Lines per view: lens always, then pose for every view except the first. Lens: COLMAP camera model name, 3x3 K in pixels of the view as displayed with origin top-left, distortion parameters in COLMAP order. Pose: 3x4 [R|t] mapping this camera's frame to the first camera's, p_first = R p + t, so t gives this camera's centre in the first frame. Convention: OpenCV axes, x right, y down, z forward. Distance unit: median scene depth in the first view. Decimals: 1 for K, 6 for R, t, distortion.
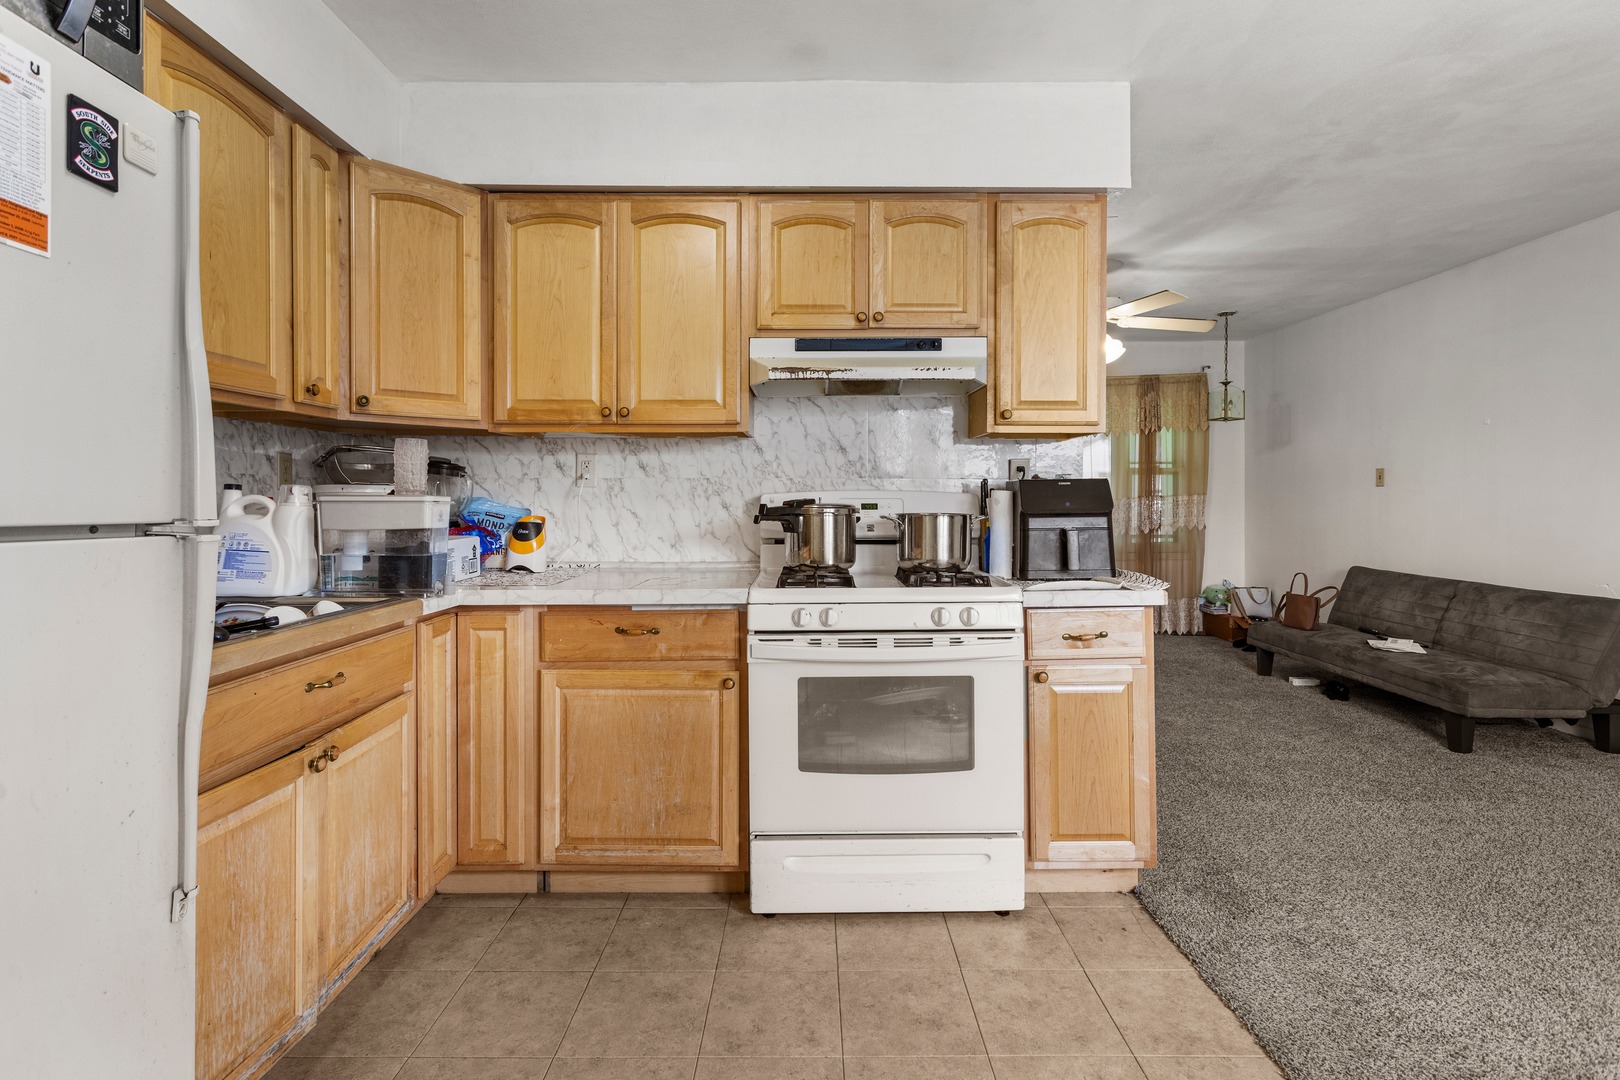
lens RADIAL K [[789.4, 0, 808.2], [0, 789.4, 498.4], [0, 0, 1]] dist [-0.000200, 0.002345]
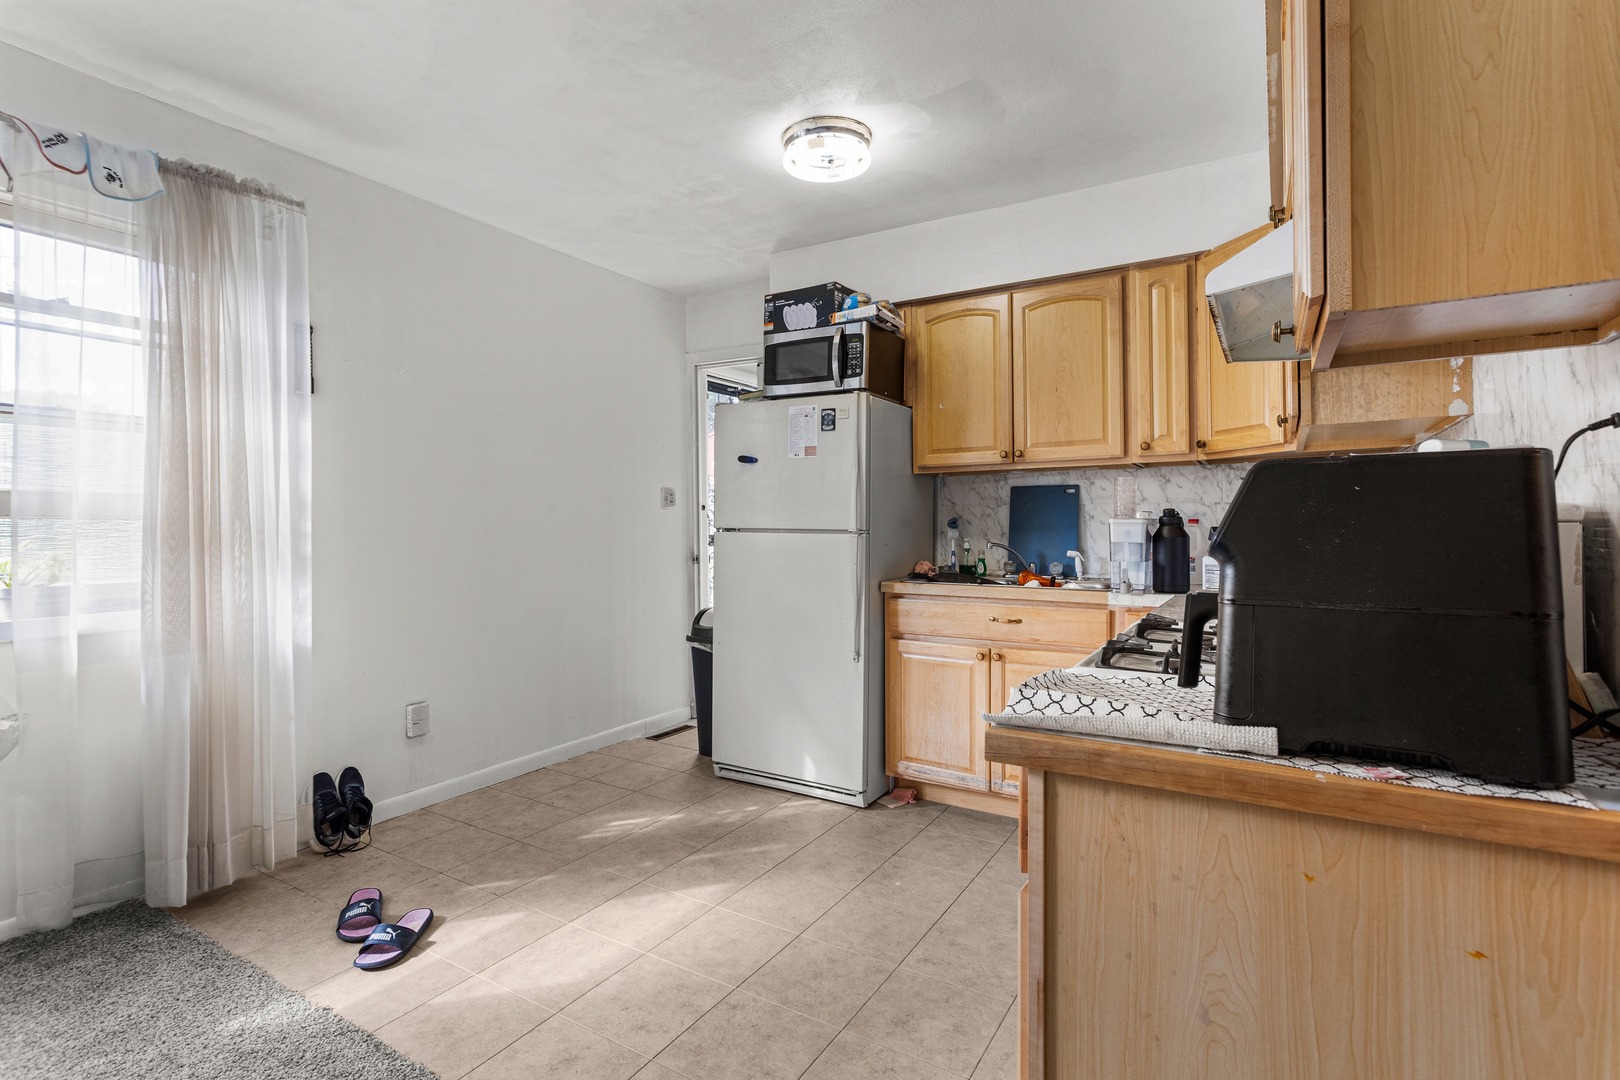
lens RADIAL K [[789.4, 0, 799.5], [0, 789.4, 528.6], [0, 0, 1]] dist [-0.000200, 0.002345]
pose [[-0.529979, 0.009519, -0.847957, 0.857665], [0.004155, 0.999954, 0.008629, 0.000145], [0.848001, 0.001050, -0.529994, 1.110105]]
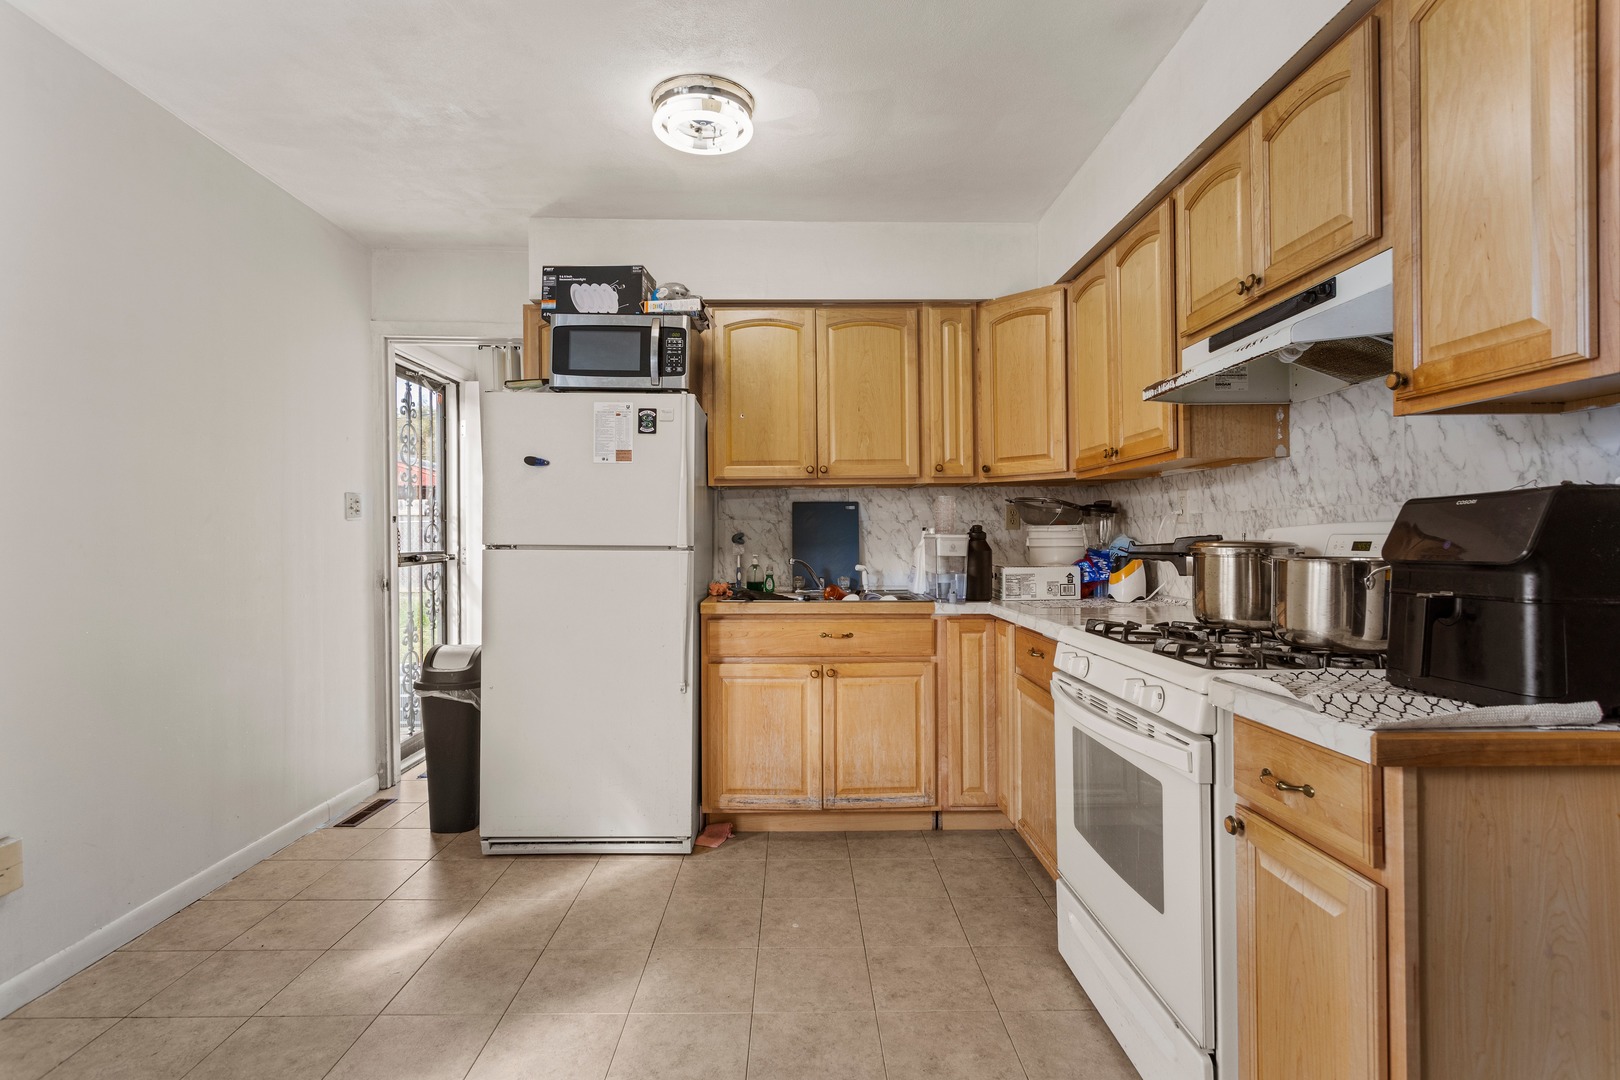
lens RADIAL K [[789.4, 0, 810.9], [0, 789.4, 541.3], [0, 0, 1]] dist [-0.000200, 0.002345]
pose [[0.015450, 0.006574, -0.999859, 0.877945], [0.003927, 0.999970, 0.006636, -0.000124], [0.999873, -0.004029, 0.015424, 0.643308]]
